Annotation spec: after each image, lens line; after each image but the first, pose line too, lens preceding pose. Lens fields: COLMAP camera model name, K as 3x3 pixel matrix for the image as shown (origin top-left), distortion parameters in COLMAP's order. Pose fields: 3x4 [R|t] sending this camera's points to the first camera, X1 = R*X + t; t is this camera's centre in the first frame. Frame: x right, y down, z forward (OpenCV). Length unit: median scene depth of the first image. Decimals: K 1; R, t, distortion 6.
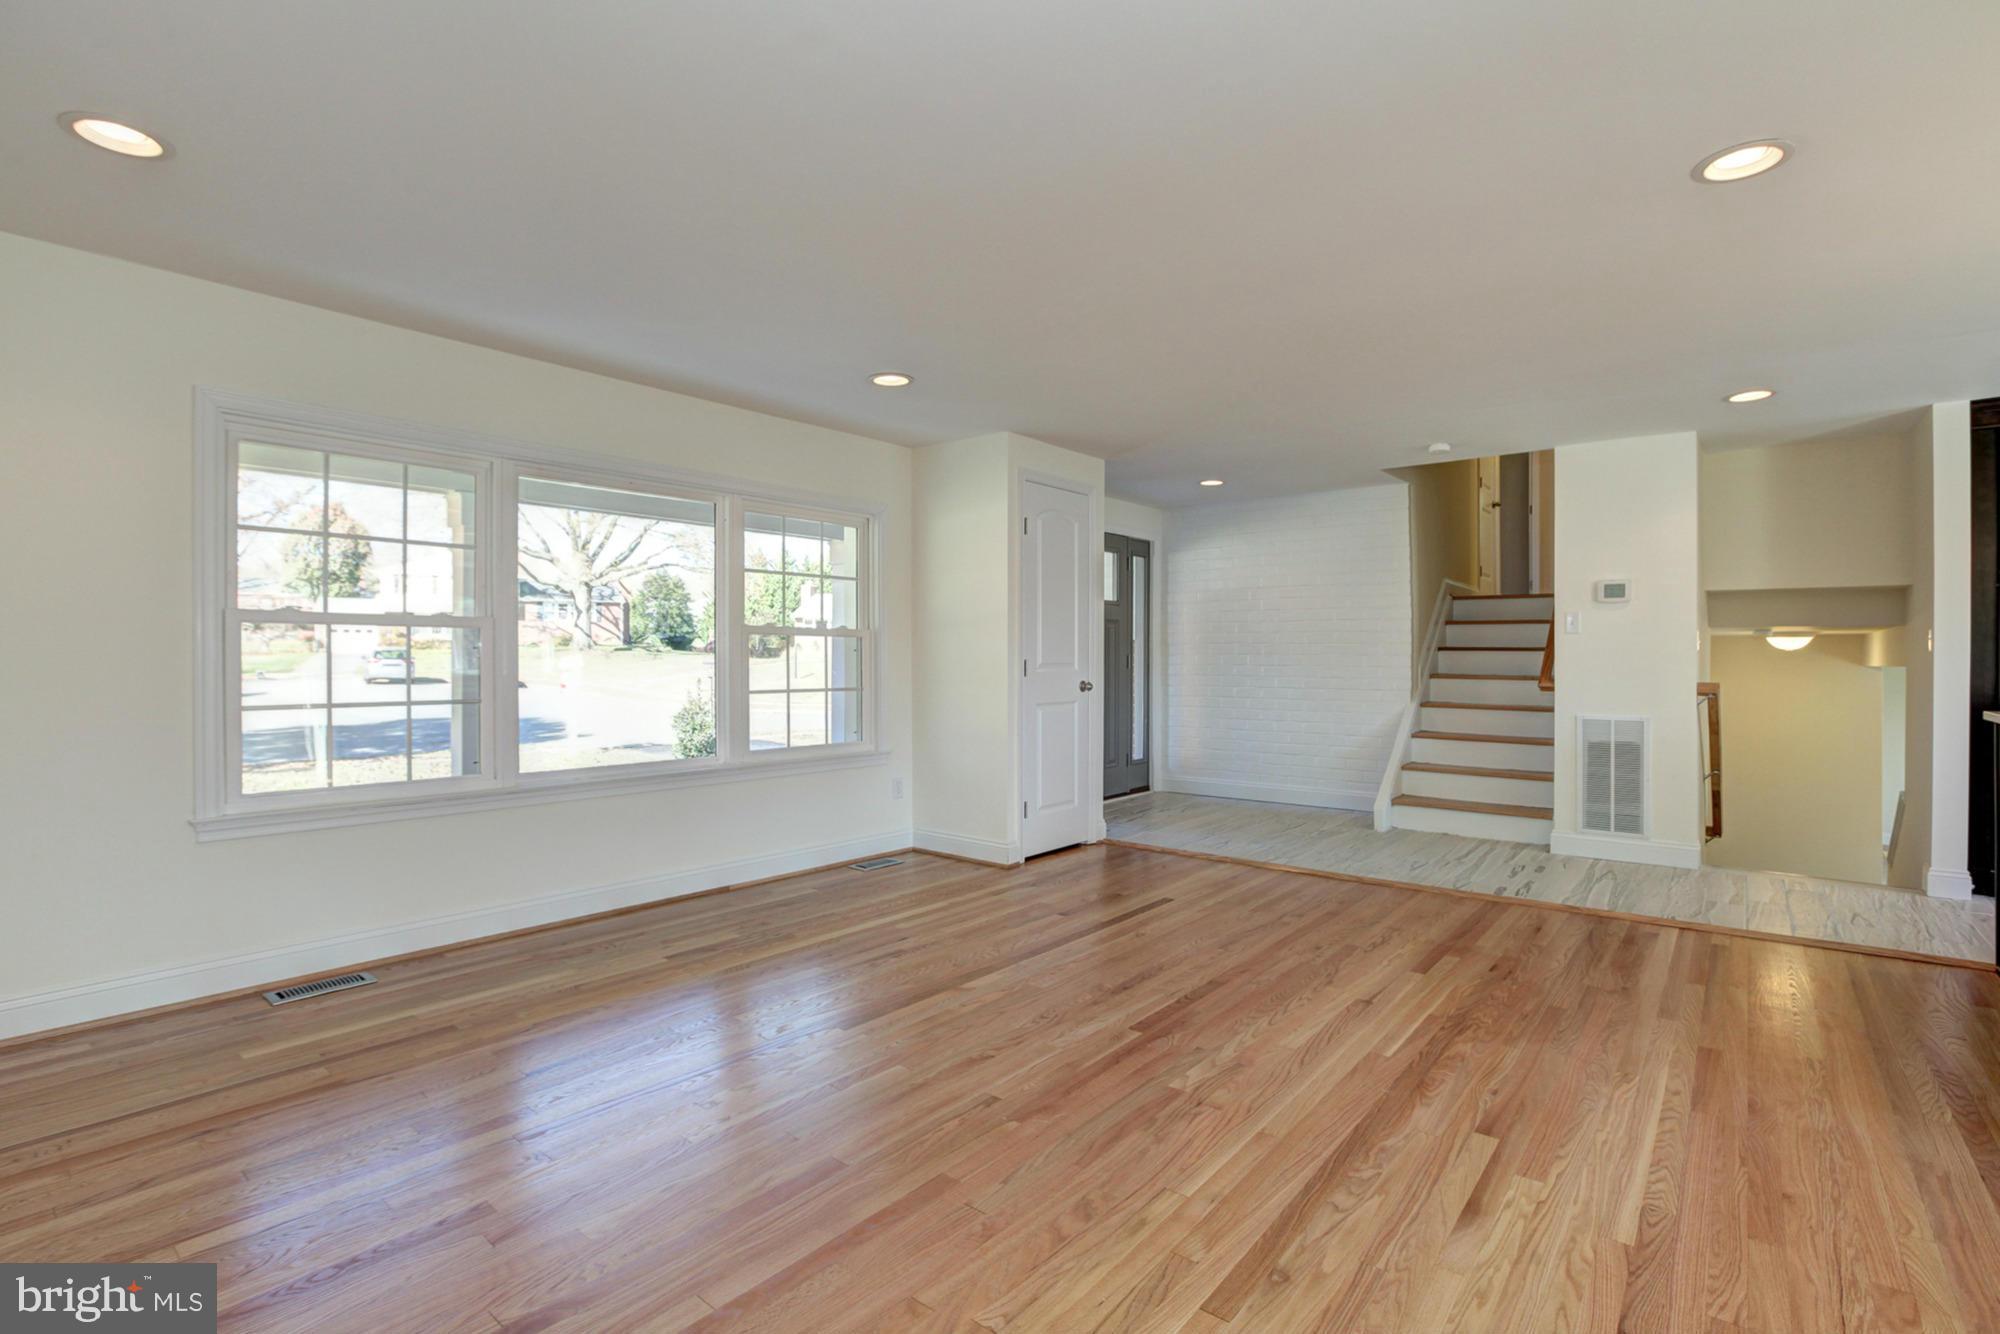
lens RADIAL K [[933.5, 0, 960.8], [0, 933.5, 673.4], [0, 0, 1]] dist [-0.039328, 0.000222]
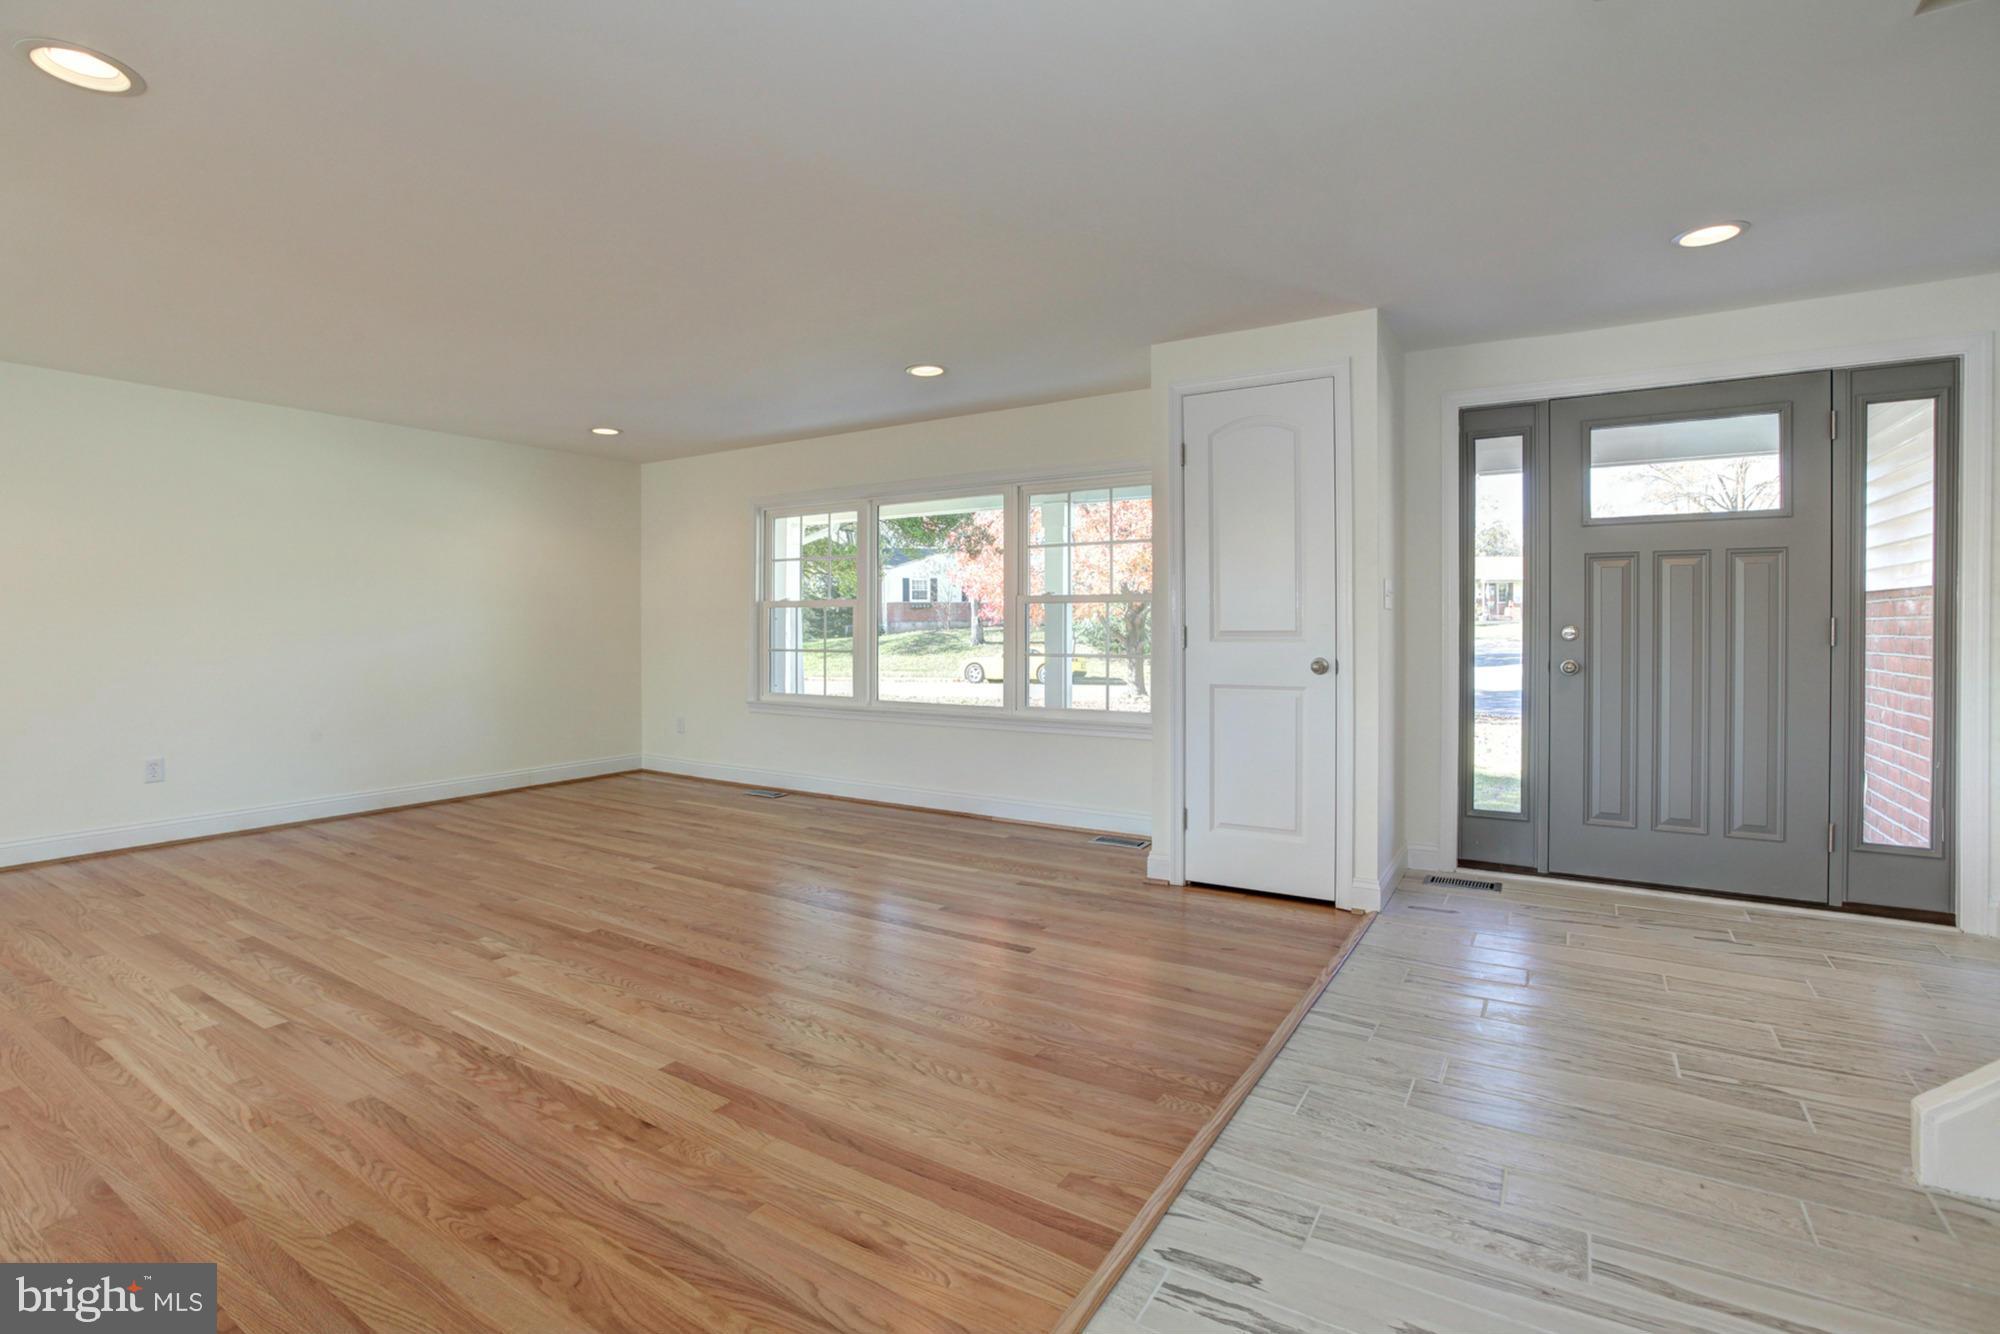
lens RADIAL K [[912.8, 0, 1051.9], [0, 912.8, 627.5], [0, 0, 1]] dist [-0.034589, 0.001108]
pose [[0.179659, 0.004139, -0.983720, 1.352045], [-0.017646, 0.999844, 0.000984, -0.020817], [0.983571, 0.017182, 0.179704, 1.274314]]
